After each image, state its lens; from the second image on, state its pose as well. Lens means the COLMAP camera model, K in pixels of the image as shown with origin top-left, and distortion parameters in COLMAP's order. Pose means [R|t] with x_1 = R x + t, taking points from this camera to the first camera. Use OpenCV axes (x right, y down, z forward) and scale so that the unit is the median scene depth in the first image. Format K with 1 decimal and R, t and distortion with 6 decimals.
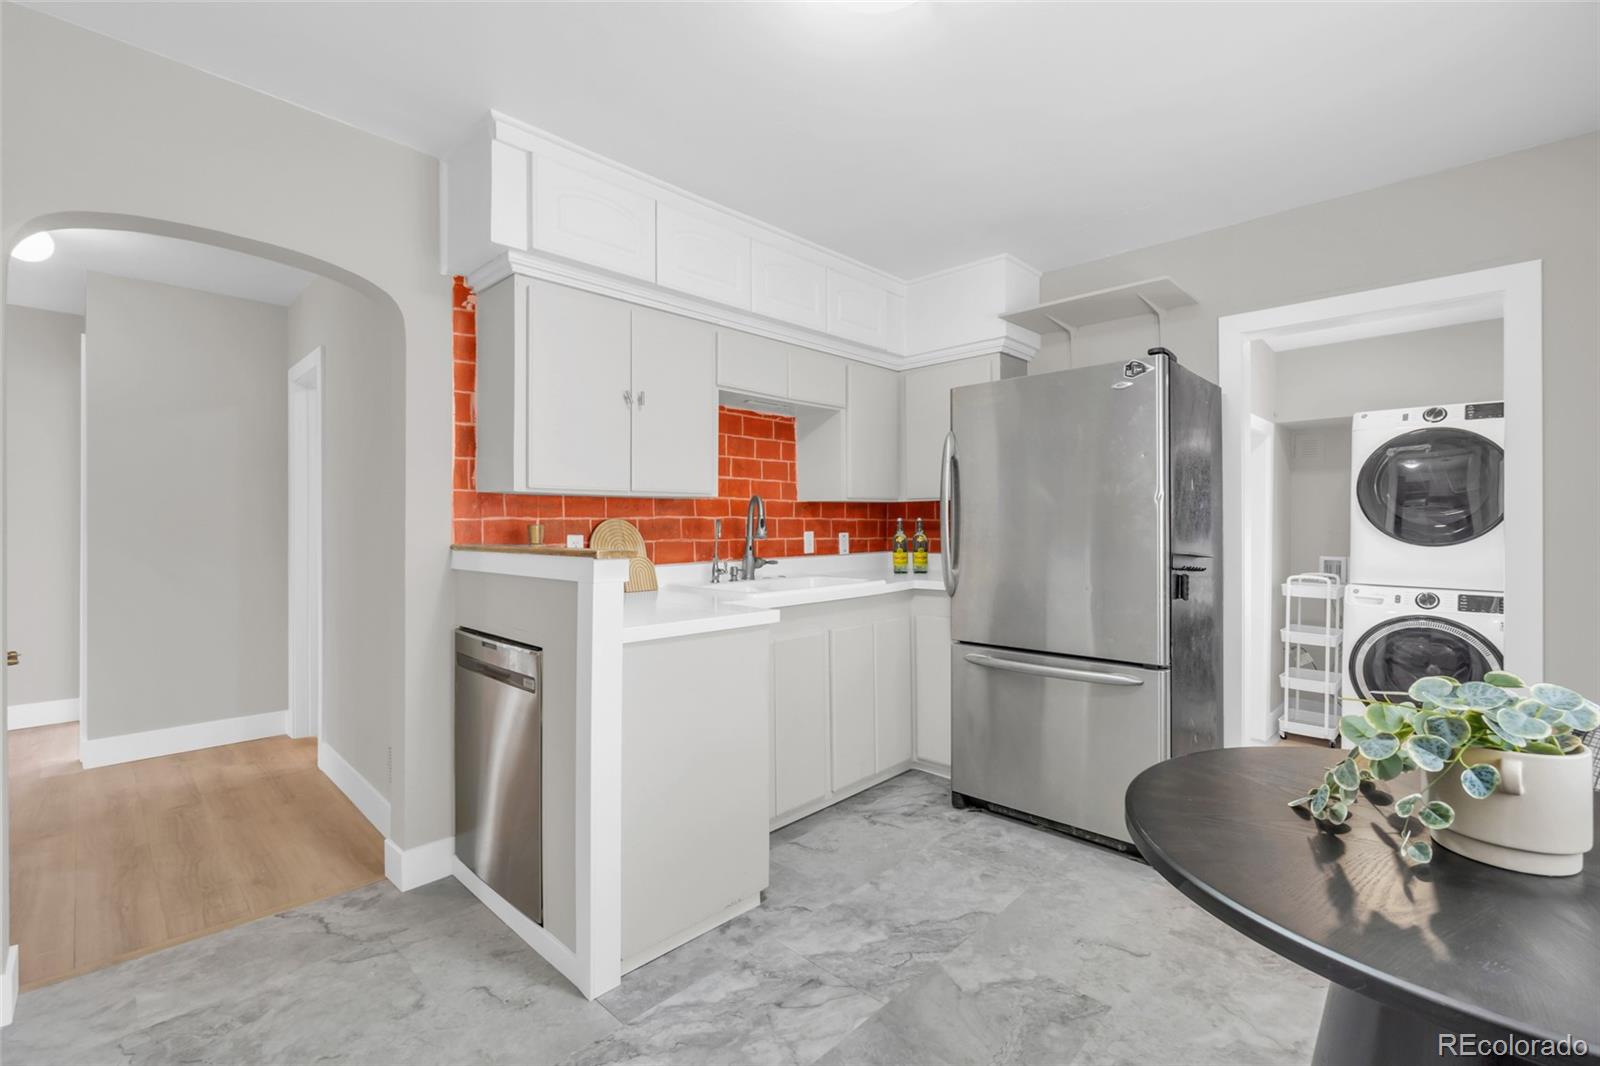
lens RADIAL K [[687.1, 0, 793.1], [0, 687.1, 526.8], [0, 0, 1]] dist [-0.006875, 0.000220]
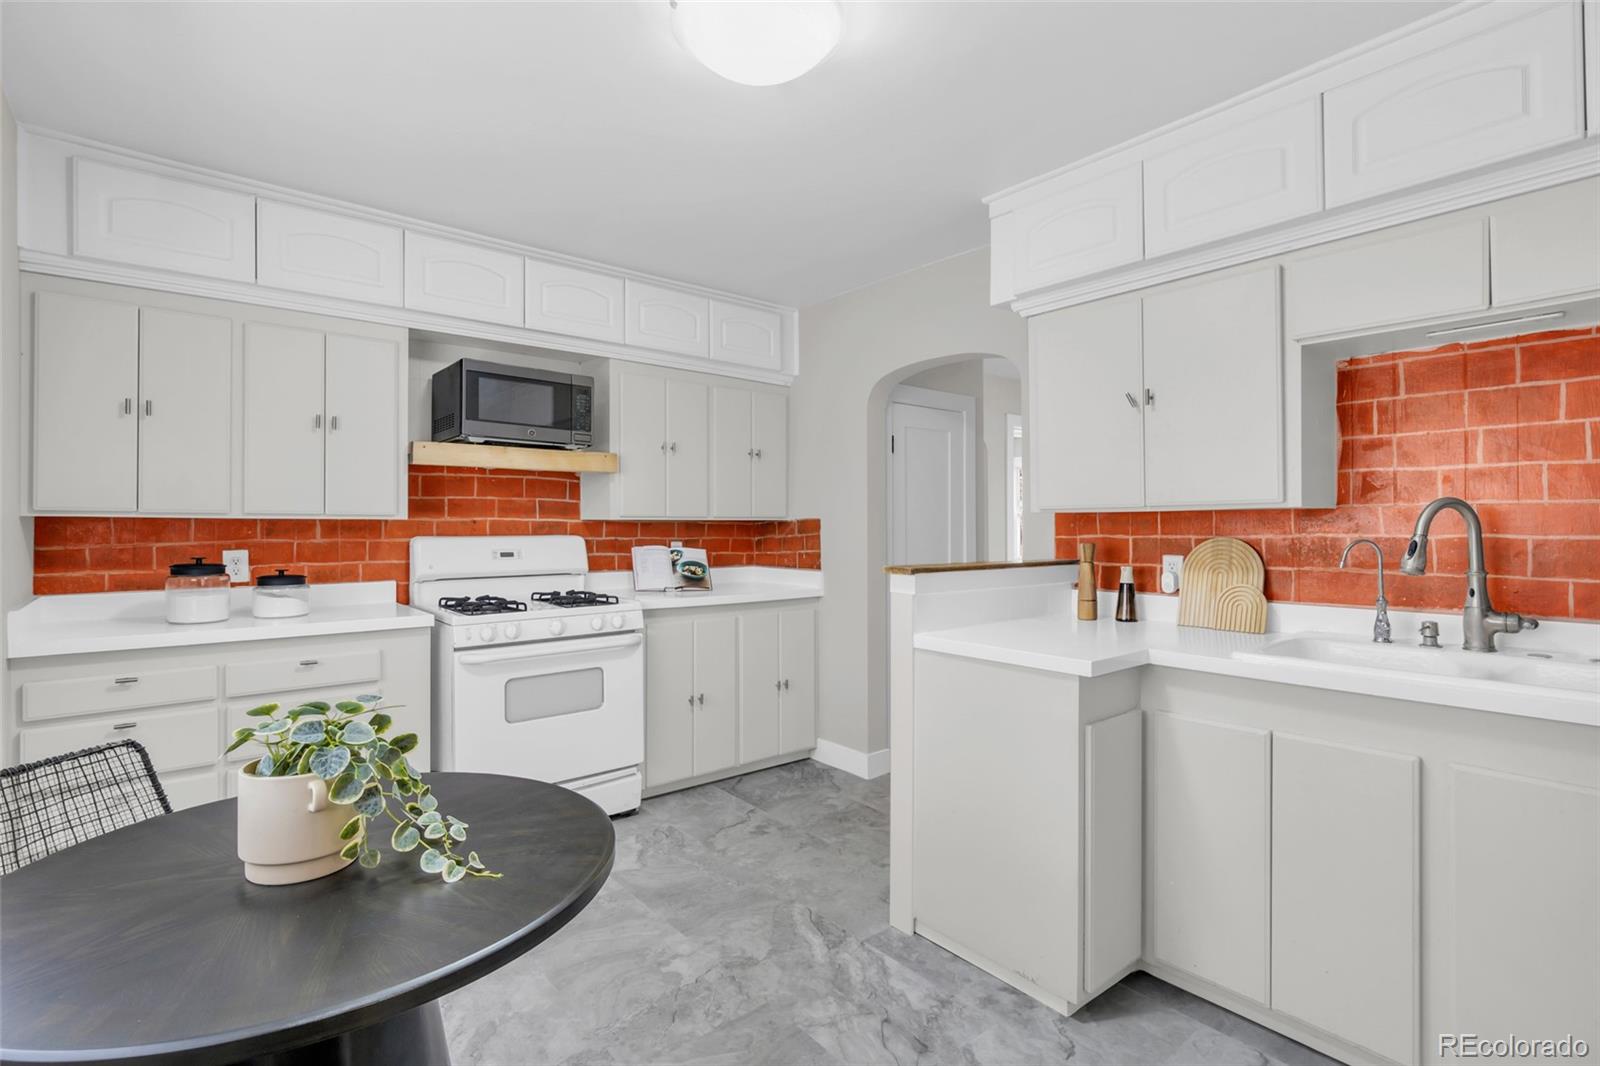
lens RADIAL K [[750.0, 0, 790.1], [0, 750.0, 527.2], [0, 0, 1]] dist [-0.009277, 0.000179]
pose [[-0.105795, 0.003590, -0.994381, 0.626657], [-0.000689, 0.999993, 0.003683, -0.024862], [0.994388, 0.001075, -0.105792, 0.554211]]
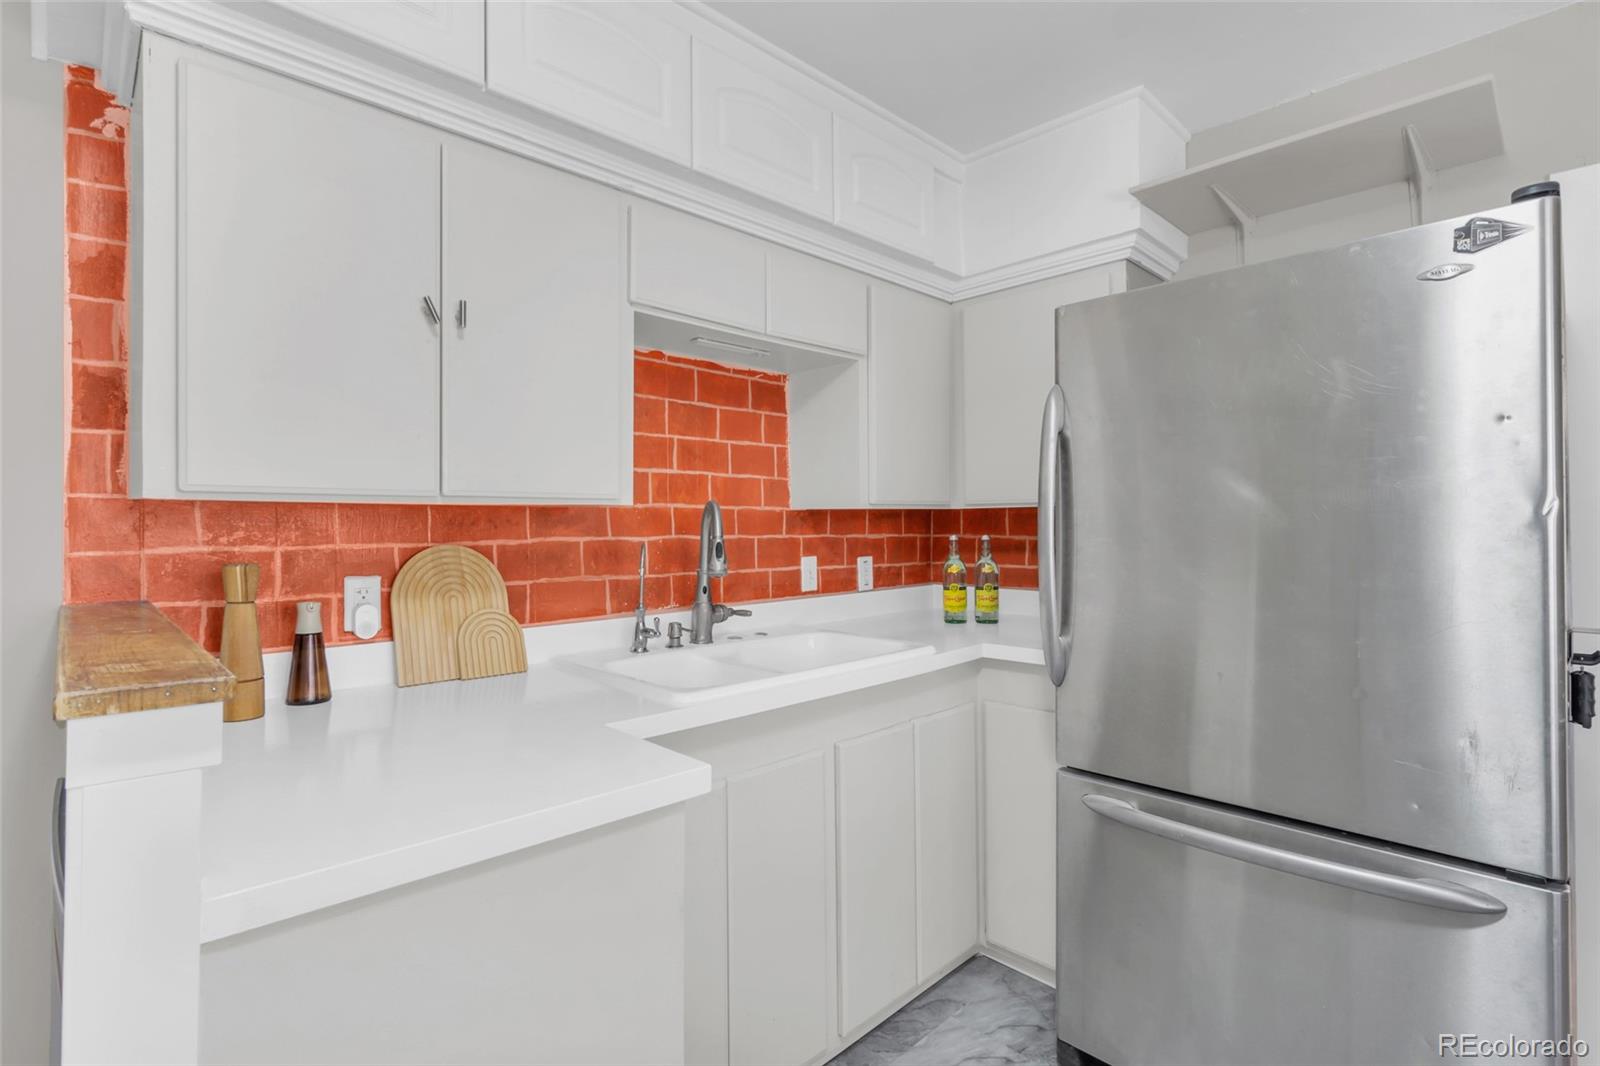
lens RADIAL K [[750.0, 0, 789.1], [0, 750.0, 526.9], [0, 0, 1]] dist [-0.009277, 0.000179]
pose [[0.999347, -0.000076, -0.036130, 0.036273], [0.000023, 0.999999, -0.001461, -0.023840], [0.036130, 0.001459, 0.999346, 0.383259]]
